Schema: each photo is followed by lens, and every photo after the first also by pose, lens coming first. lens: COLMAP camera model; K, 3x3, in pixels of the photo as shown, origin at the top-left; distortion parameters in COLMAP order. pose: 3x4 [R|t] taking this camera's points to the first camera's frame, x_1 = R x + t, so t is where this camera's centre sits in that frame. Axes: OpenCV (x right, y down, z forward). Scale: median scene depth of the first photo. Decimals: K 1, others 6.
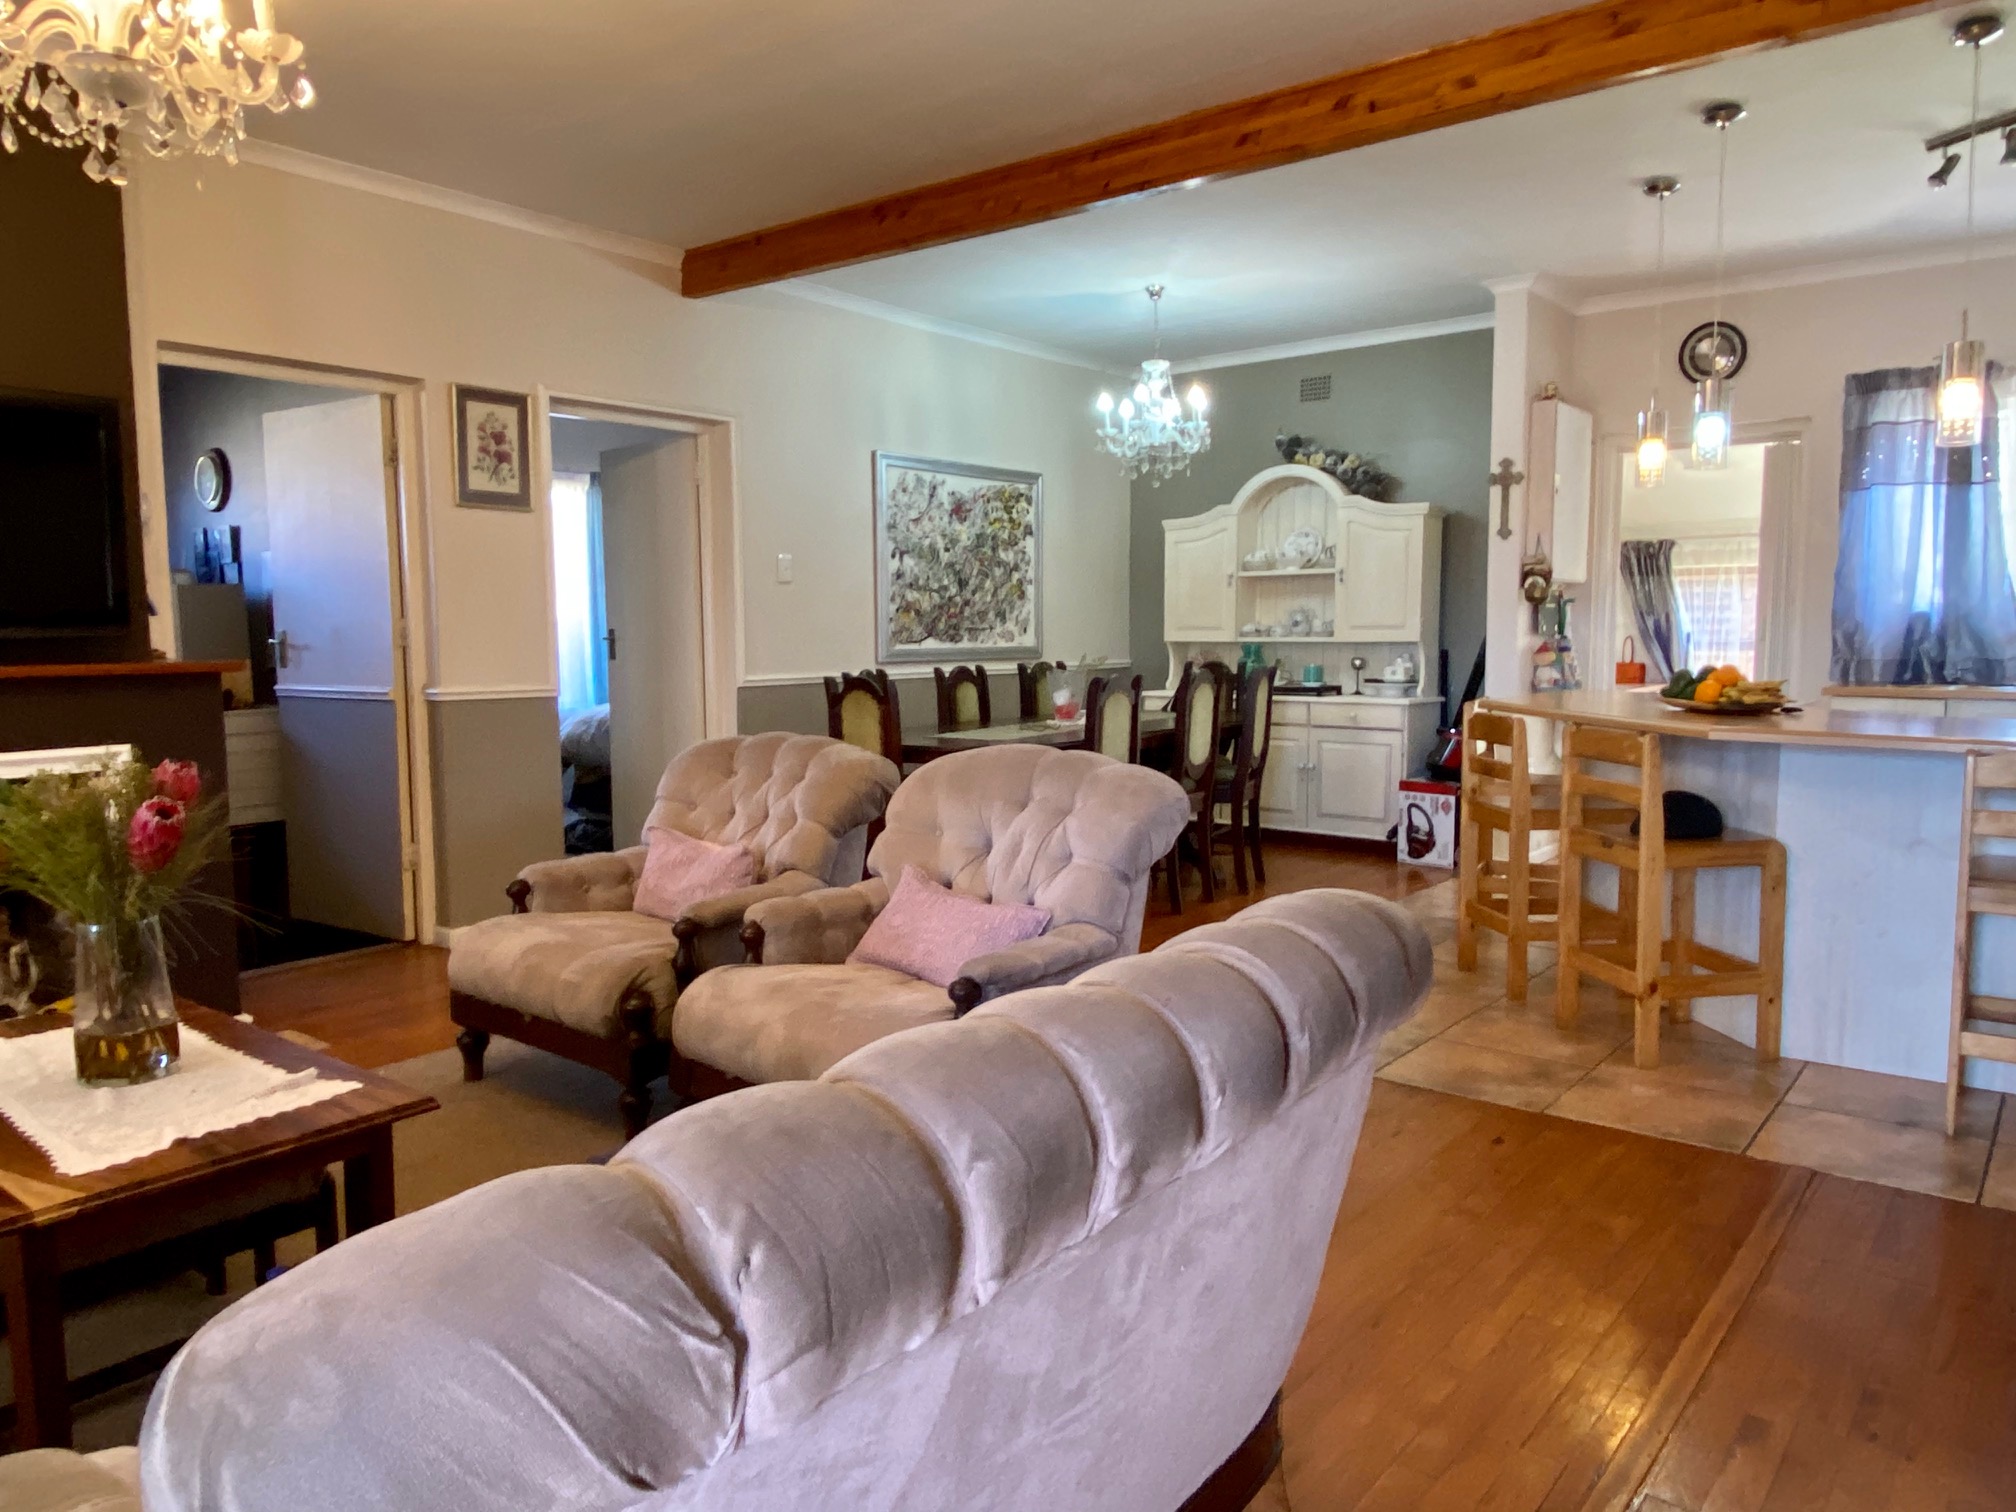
lens RADIAL K [[1369.3, 0, 1021.2], [0, 1369.3, 743.9], [0, 0, 1]] dist [0.076400, -0.092189]
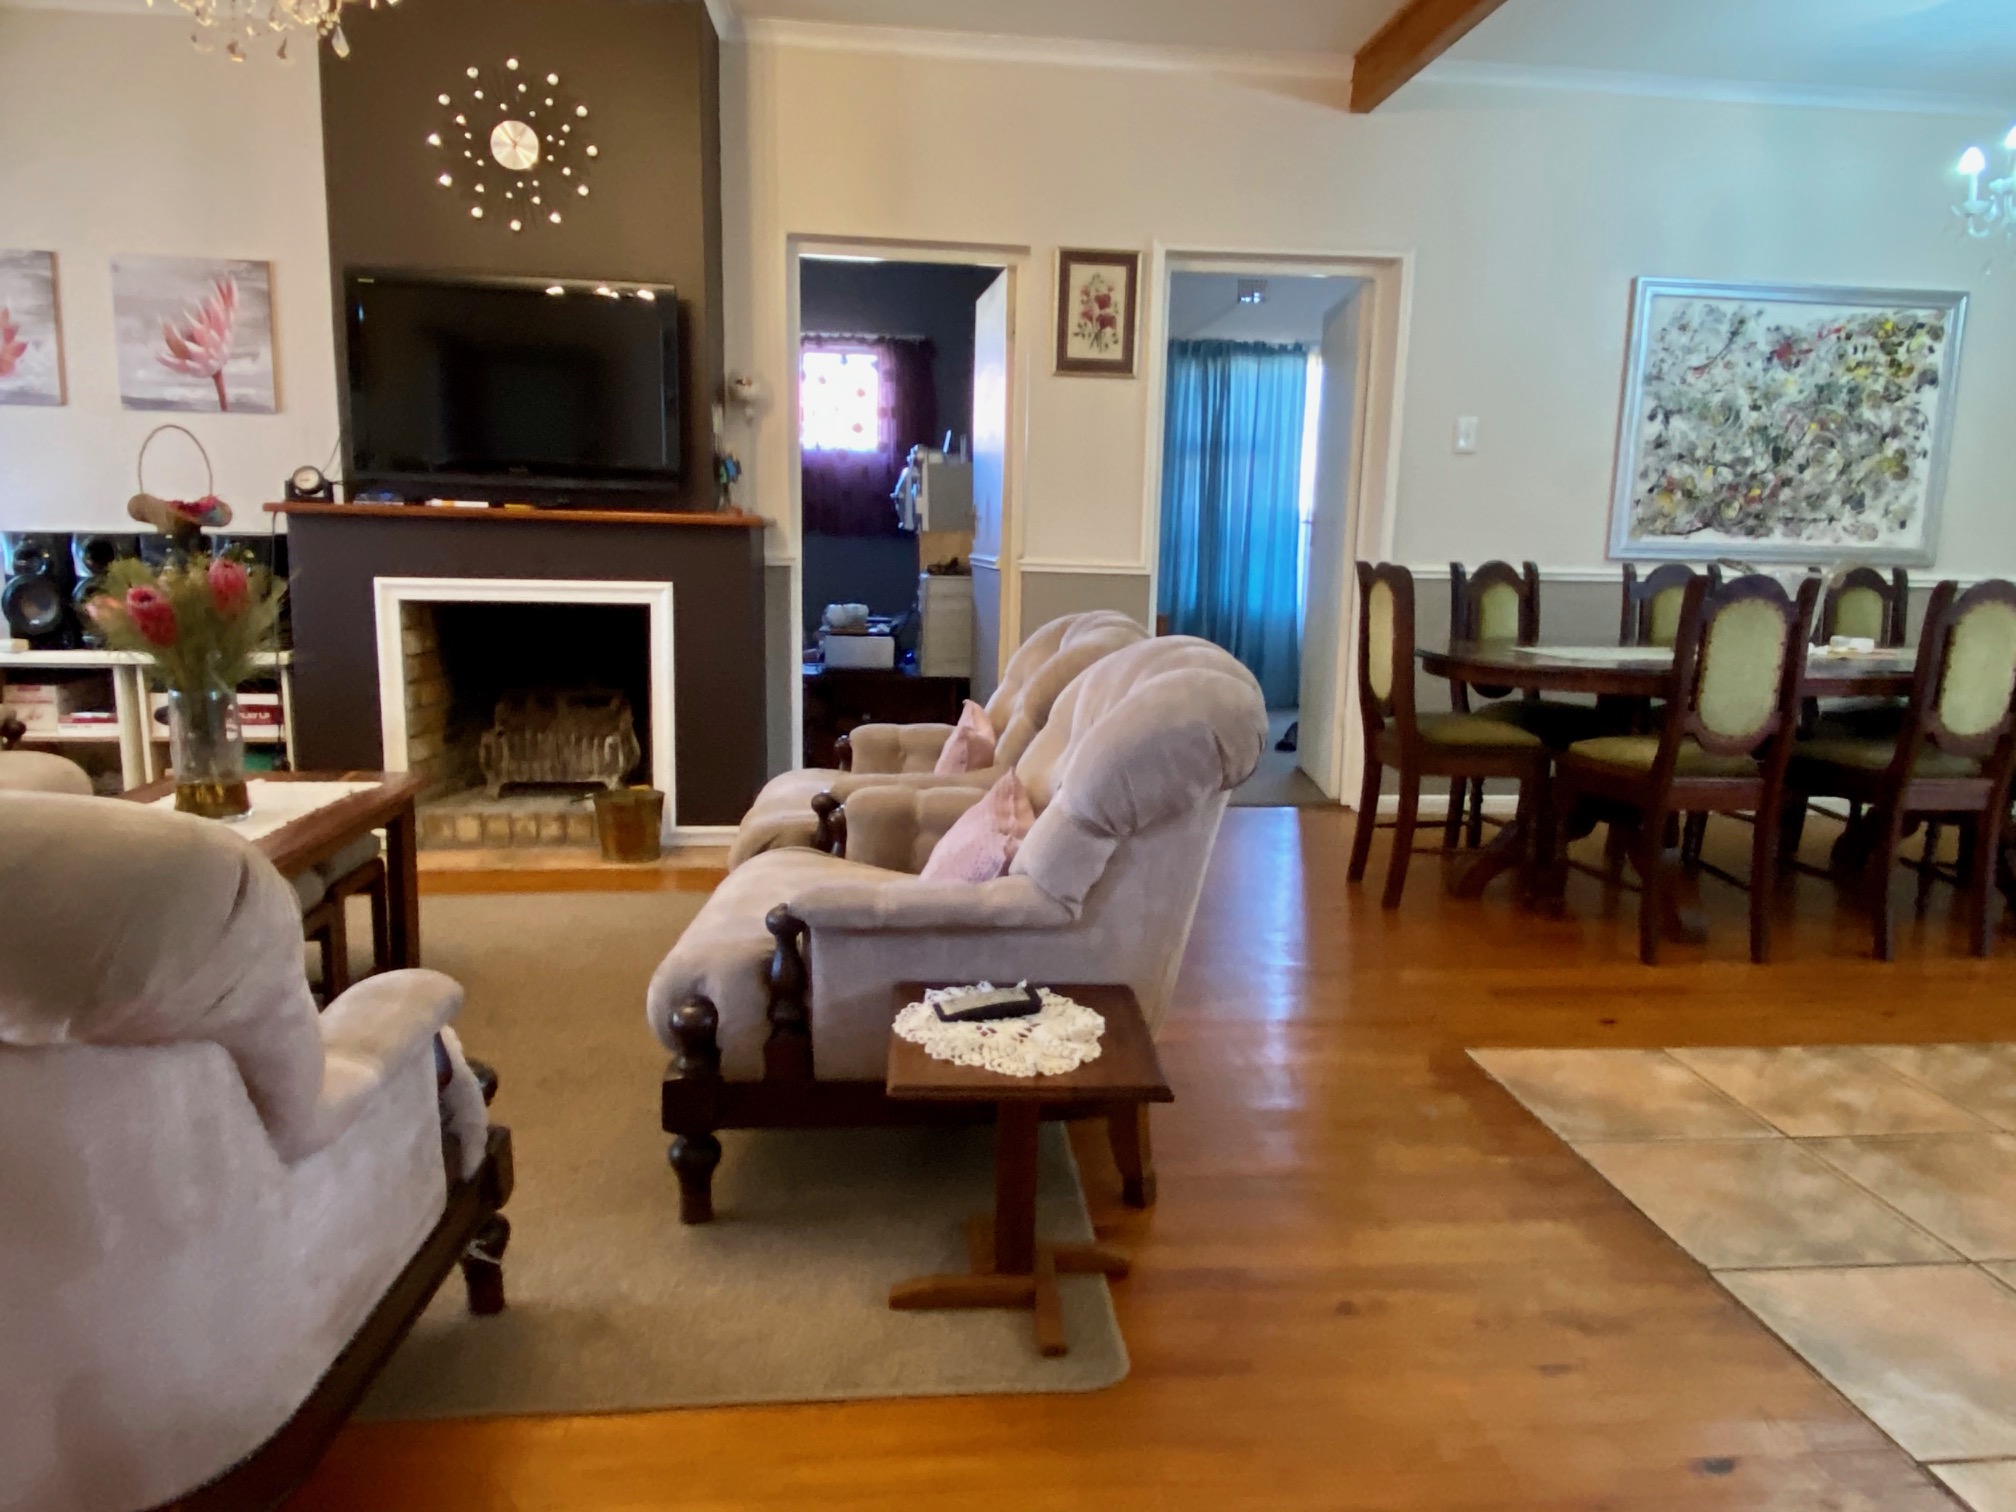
lens RADIAL K [[1369.3, 0, 1014.7], [0, 1369.3, 741.6], [0, 0, 1]] dist [0.076400, -0.092189]
pose [[0.695338, 0.134385, -0.706007, 0.243778], [-0.088961, 0.990901, 0.100996, -0.006079], [0.713156, -0.007420, 0.700966, 0.223842]]
